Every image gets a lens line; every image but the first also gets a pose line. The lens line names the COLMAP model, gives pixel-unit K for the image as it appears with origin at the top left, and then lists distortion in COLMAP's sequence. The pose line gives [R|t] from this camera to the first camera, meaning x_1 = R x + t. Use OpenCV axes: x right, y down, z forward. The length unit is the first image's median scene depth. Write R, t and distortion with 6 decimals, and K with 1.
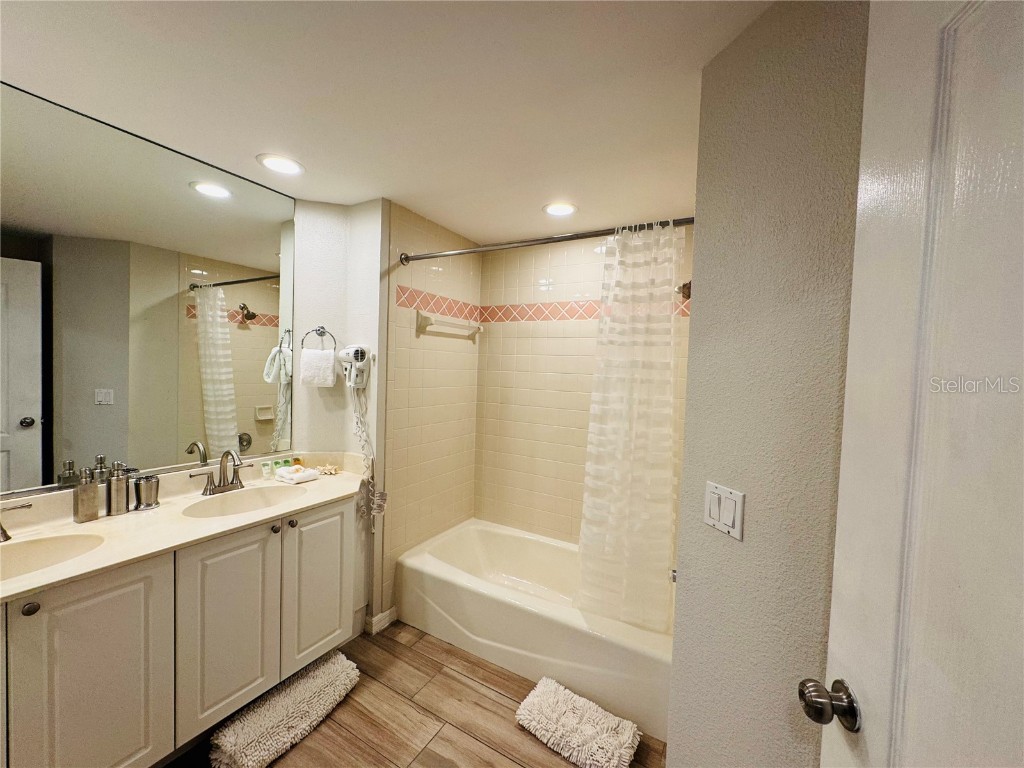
lens RADIAL K [[408.5, 0, 509.0], [0, 408.5, 384.5], [0, 0, 1]] dist [-0.002174, 0.000551]
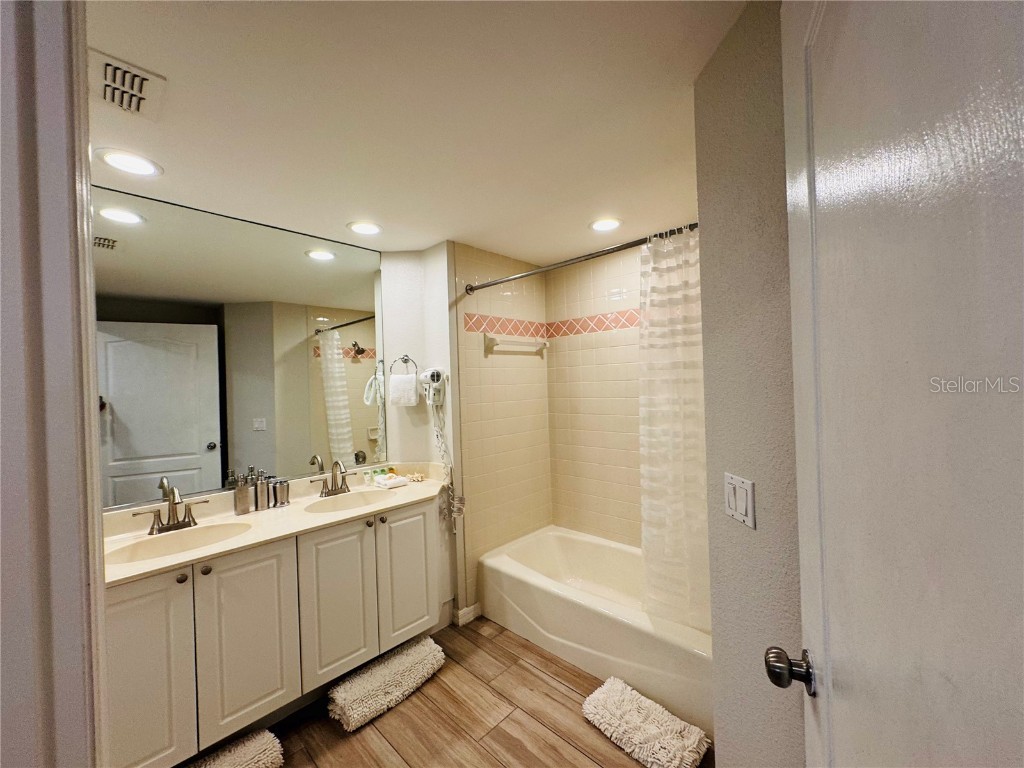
lens RADIAL K [[408.5, 0, 509.0], [0, 408.5, 383.6], [0, 0, 1]] dist [-0.002174, 0.000551]
pose [[0.967414, -0.068875, -0.243653, 0.137483], [0.058600, 0.997070, -0.049177, 0.019860], [0.246326, 0.033296, 0.968615, -0.080079]]
